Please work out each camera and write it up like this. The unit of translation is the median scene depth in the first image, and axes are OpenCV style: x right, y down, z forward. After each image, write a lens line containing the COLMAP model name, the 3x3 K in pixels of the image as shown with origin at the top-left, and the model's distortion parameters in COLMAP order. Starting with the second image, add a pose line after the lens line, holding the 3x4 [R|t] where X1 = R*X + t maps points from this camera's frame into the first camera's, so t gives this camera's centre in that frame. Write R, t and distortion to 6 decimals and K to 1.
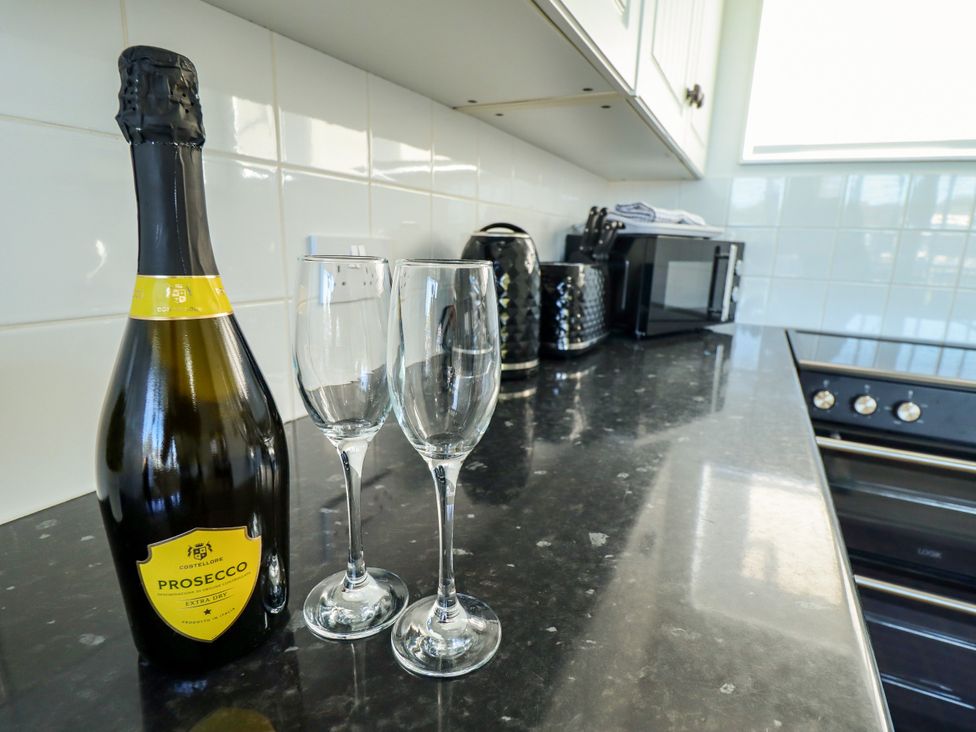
lens RADIAL K [[505.8, 0, 499.5], [0, 505.8, 359.1], [0, 0, 1]] dist [-0.000283, -0.013985]
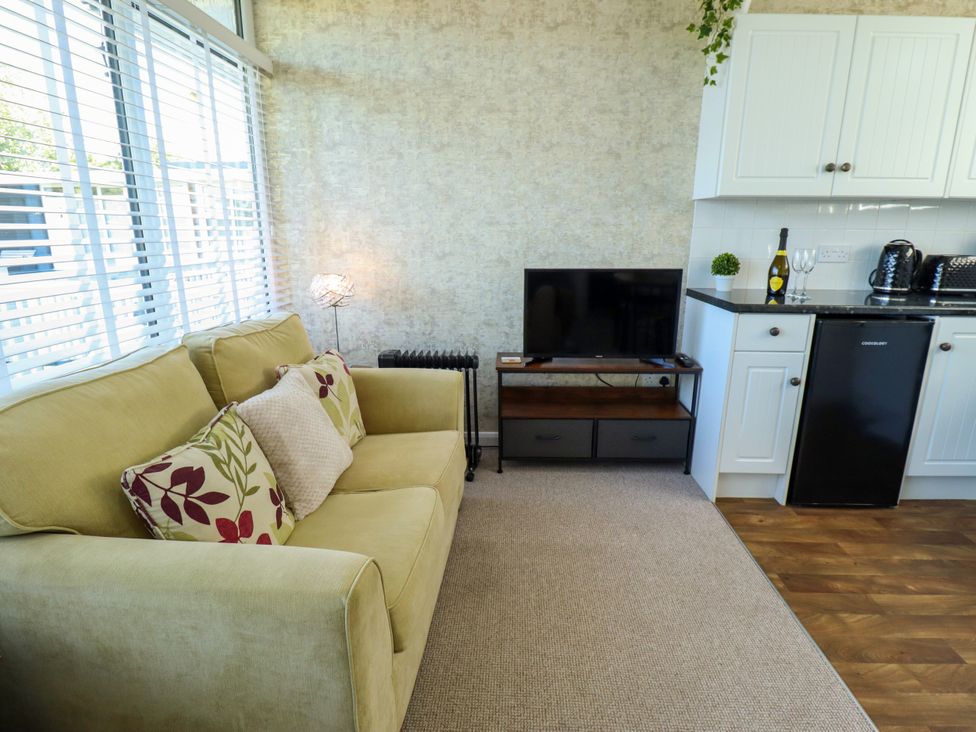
lens RADIAL K [[505.8, 0, 499.5], [0, 505.8, 359.1], [0, 0, 1]] dist [-0.000283, -0.013985]
pose [[0.434610, 0.191011, -0.880130, 2.874645], [-0.193669, 0.974209, 0.115795, 0.868935], [0.879549, 0.120128, 0.460394, -3.867368]]
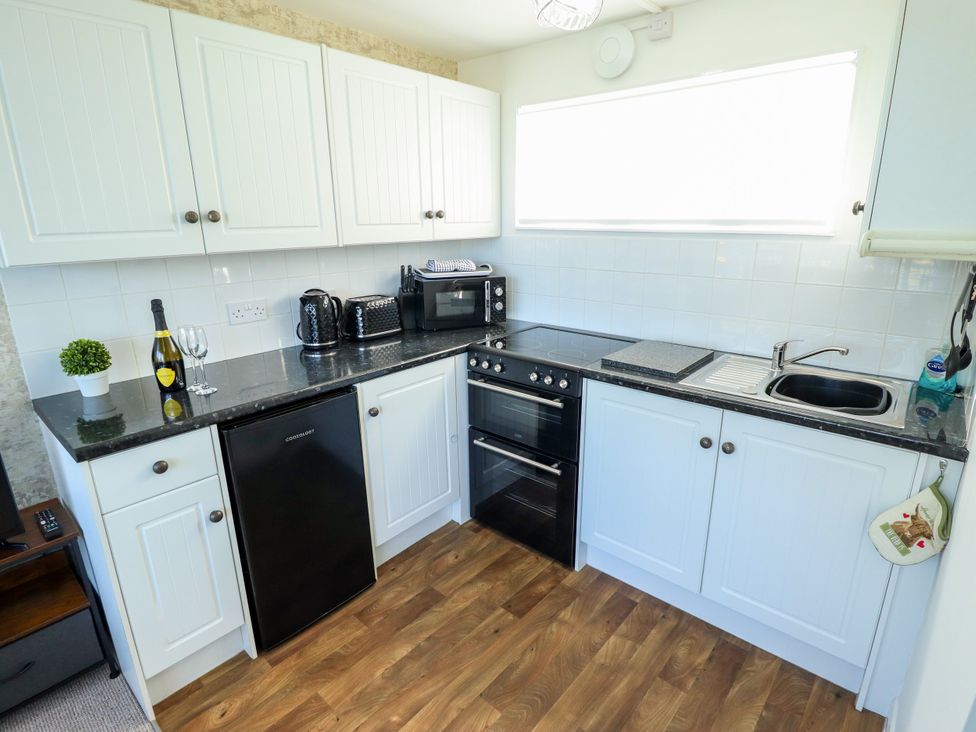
lens RADIAL K [[505.8, 0, 499.5], [0, 505.8, 359.1], [0, 0, 1]] dist [-0.000283, -0.013985]
pose [[0.974133, 0.018551, -0.225211, 2.614583], [-0.008824, 0.998987, 0.044124, -0.060617], [0.225802, -0.040995, 0.973310, -2.249265]]
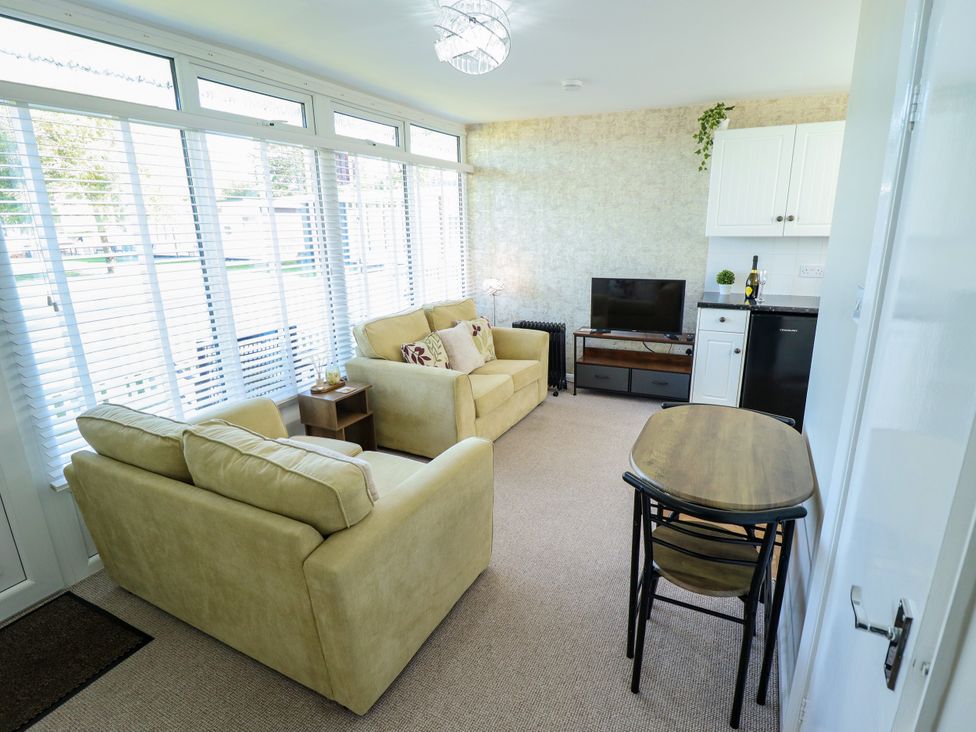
lens RADIAL K [[505.8, 0, 499.5], [0, 505.8, 359.1], [0, 0, 1]] dist [-0.000283, -0.013985]
pose [[0.026381, 0.228140, -0.973271, 7.074387], [-0.207632, 0.953627, 0.217907, 0.320282], [0.977851, 0.196334, 0.072527, -3.407612]]
